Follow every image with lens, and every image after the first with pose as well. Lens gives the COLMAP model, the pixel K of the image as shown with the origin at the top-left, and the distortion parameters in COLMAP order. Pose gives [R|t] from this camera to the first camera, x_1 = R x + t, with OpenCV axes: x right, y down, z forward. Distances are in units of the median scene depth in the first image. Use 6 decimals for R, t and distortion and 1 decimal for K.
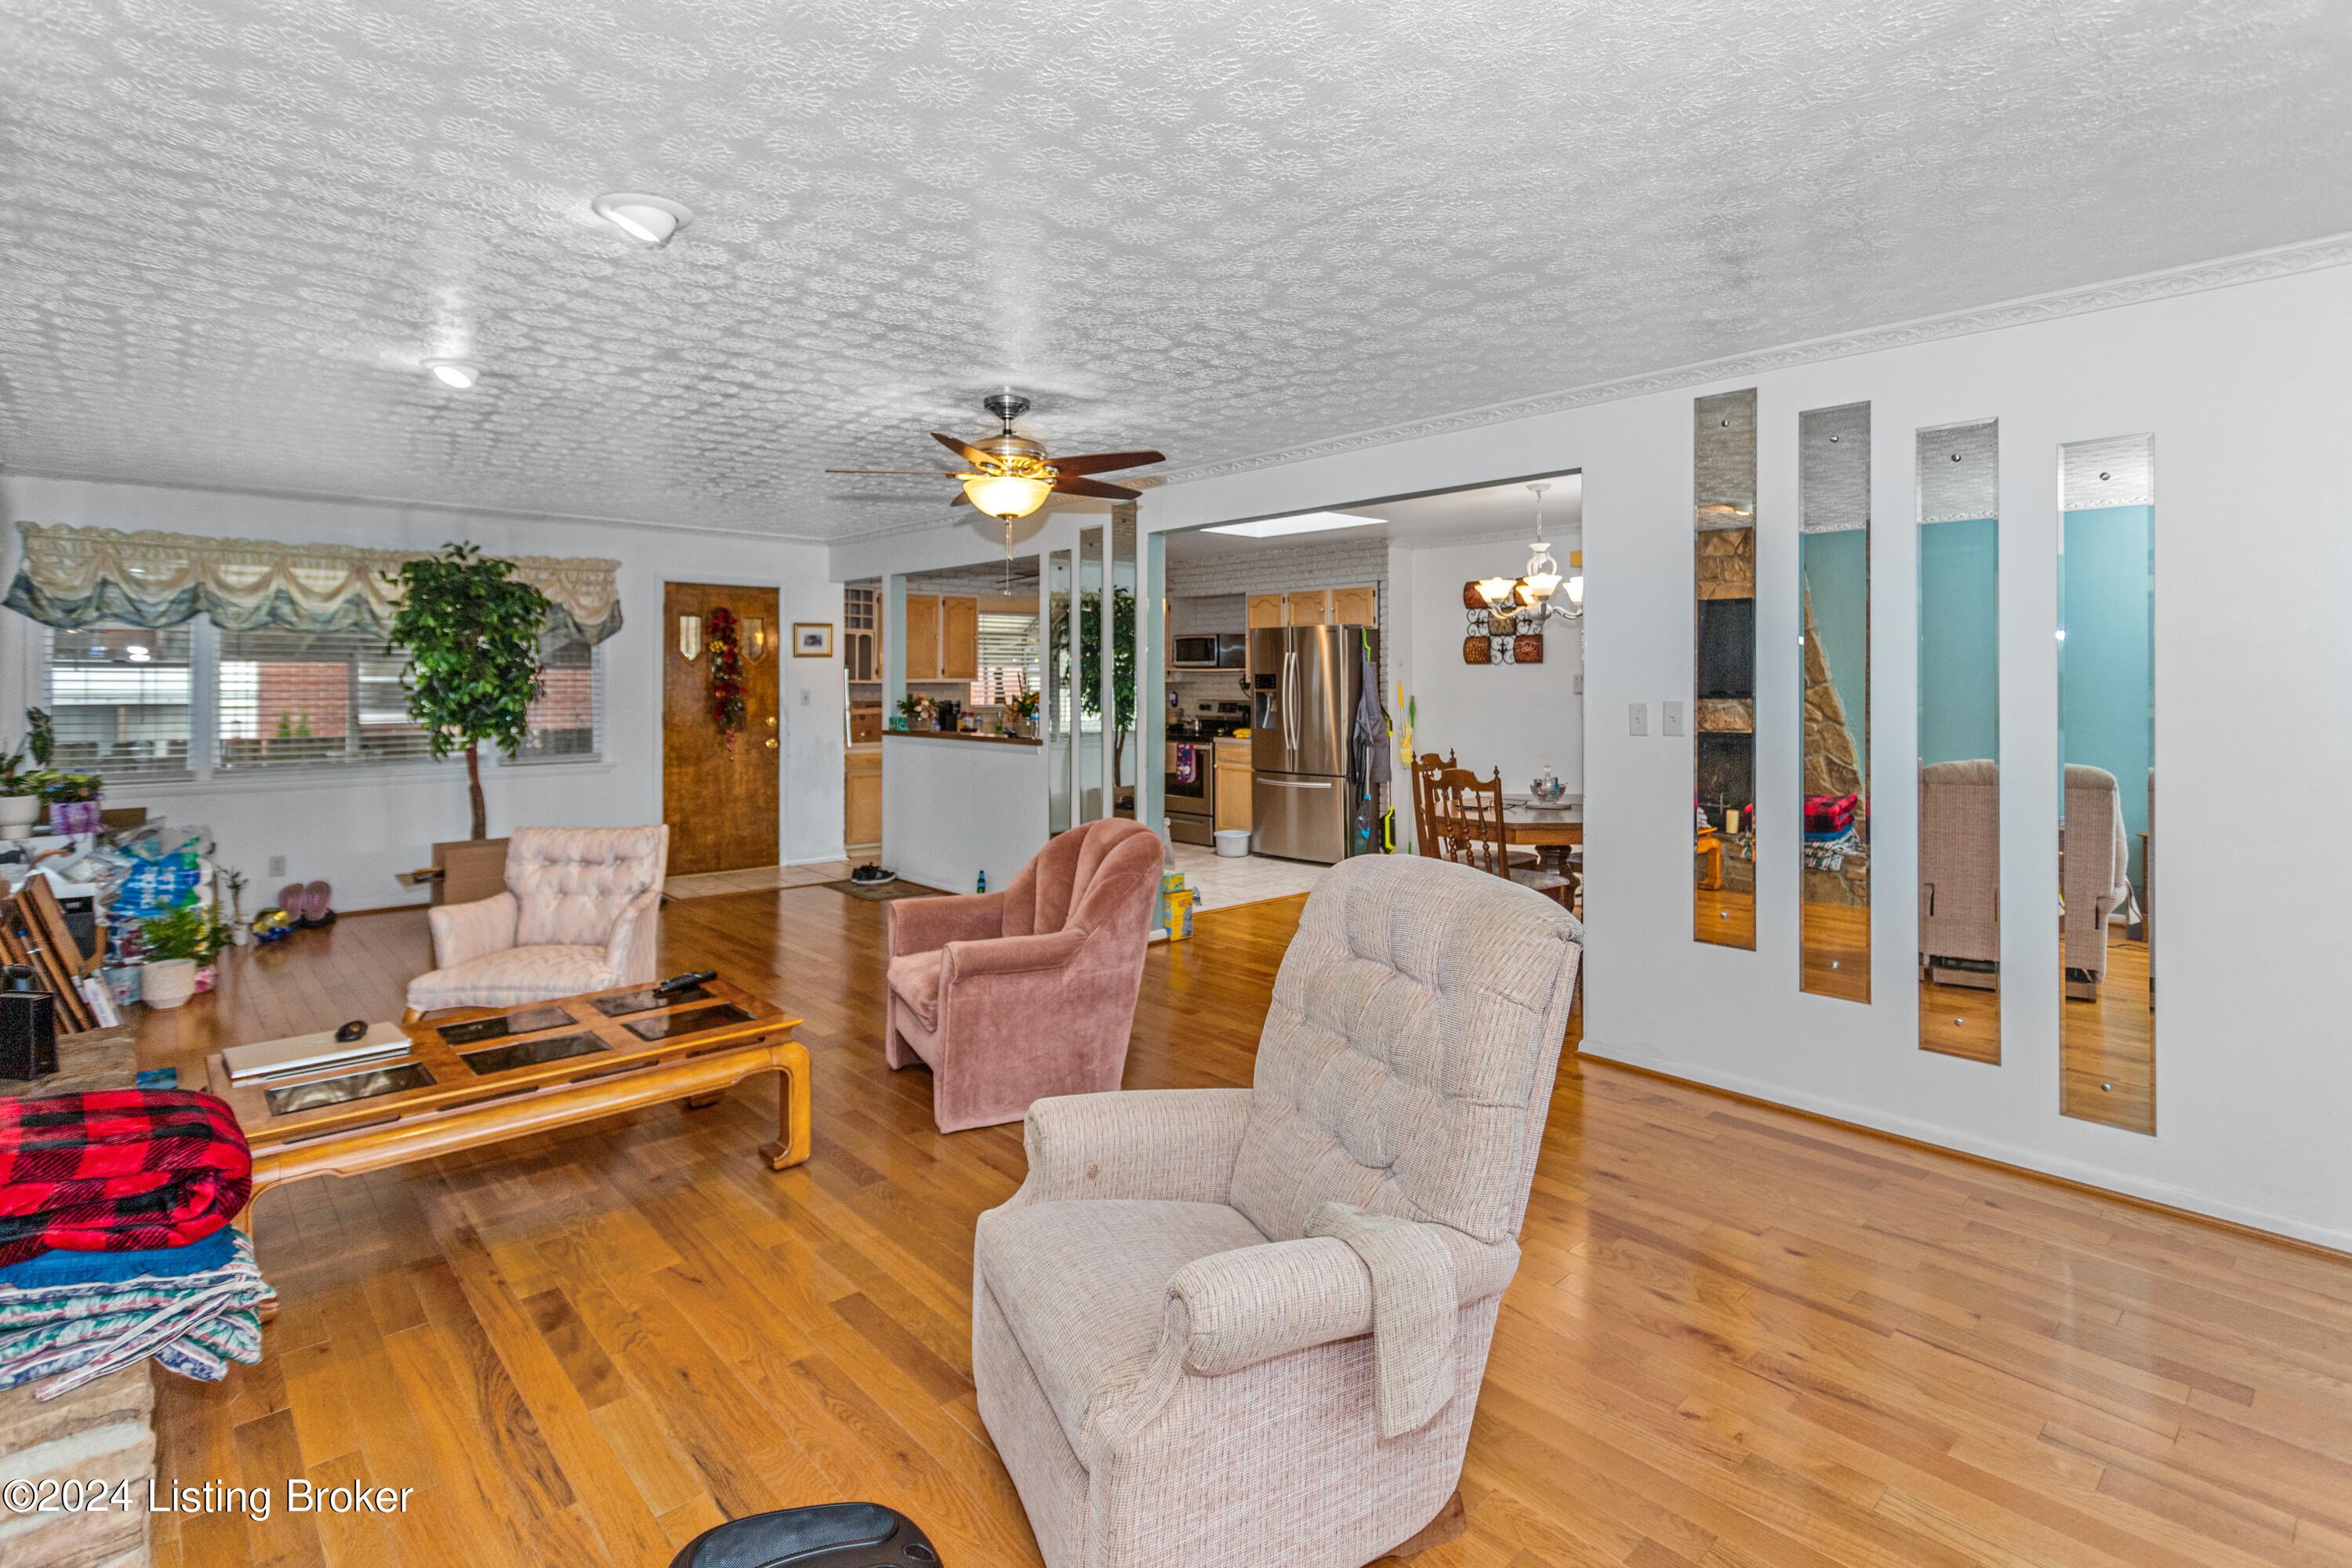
lens RADIAL K [[1159.0, 0, 1160.5], [0, 1159.0, 674.3], [0, 0, 1]] dist [-0.000501, -0.000129]
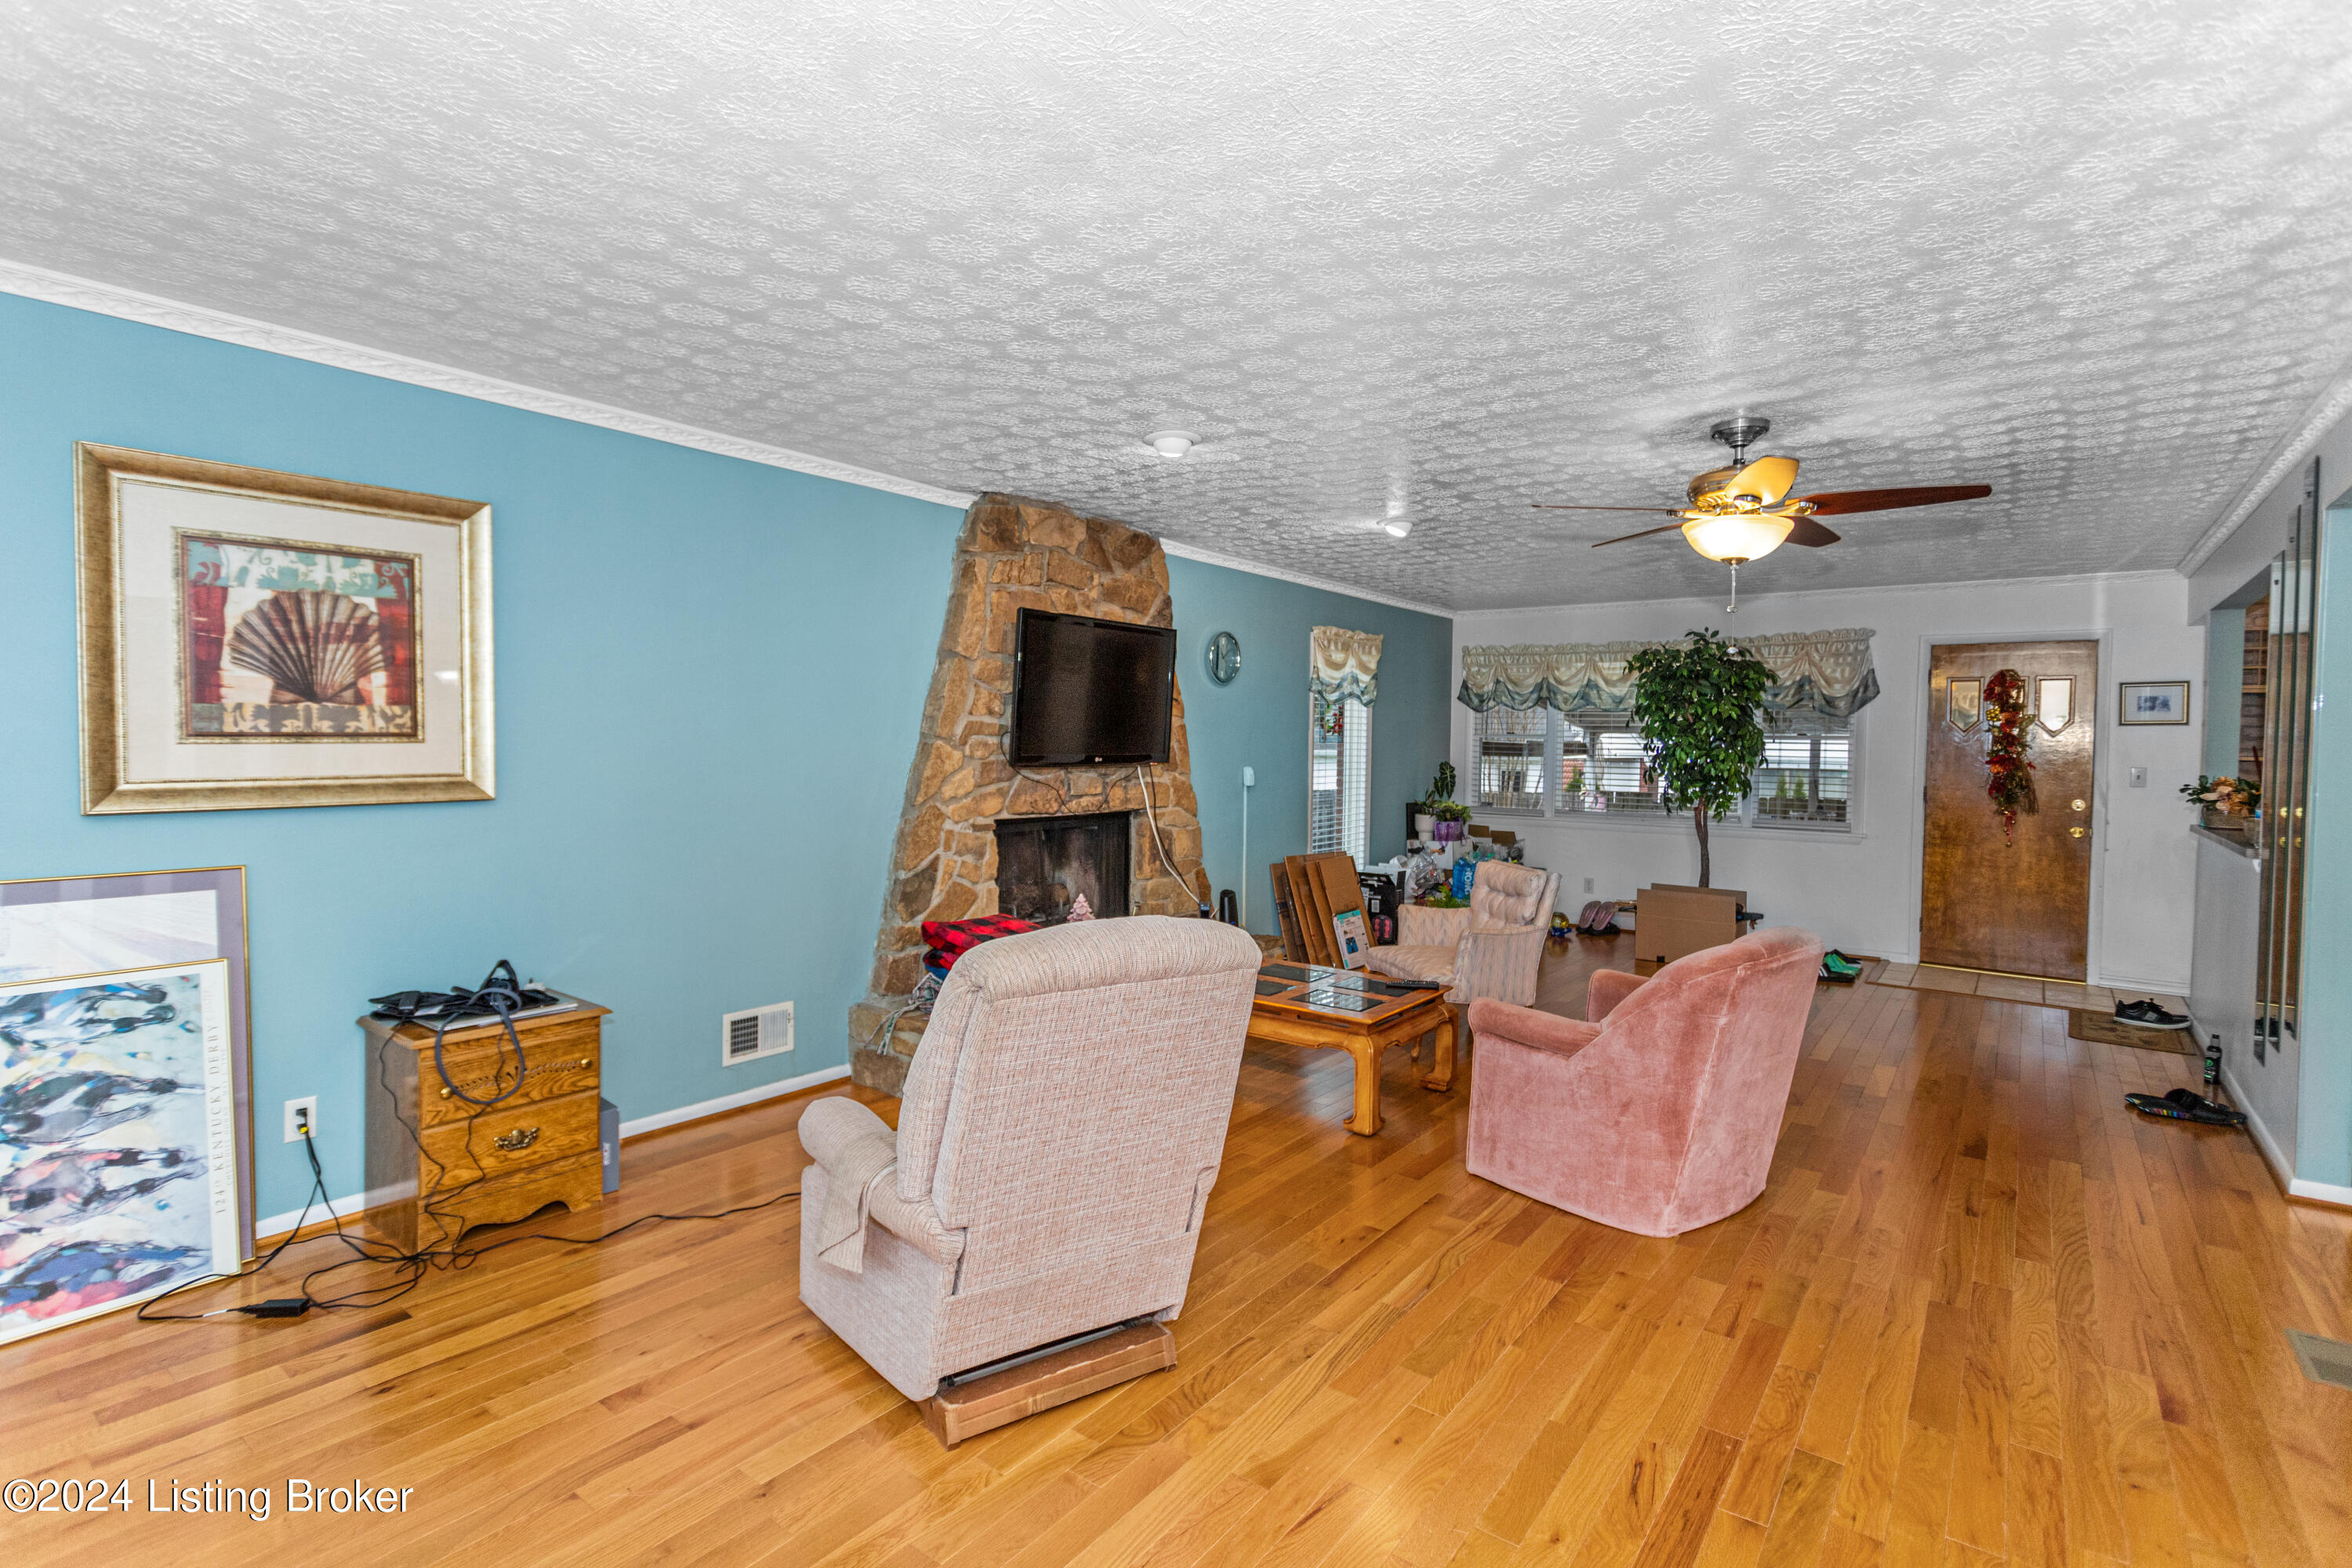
lens RADIAL K [[1102.5, 0, 1172.3], [0, 1102.5, 776.0], [0, 0, 1]] dist [0.015156, 0.002704]
pose [[0.181856, 0.034303, -0.982727, 0.357267], [-0.010373, 0.999403, 0.032965, 0.001247], [0.983270, 0.004199, 0.182103, 0.254182]]
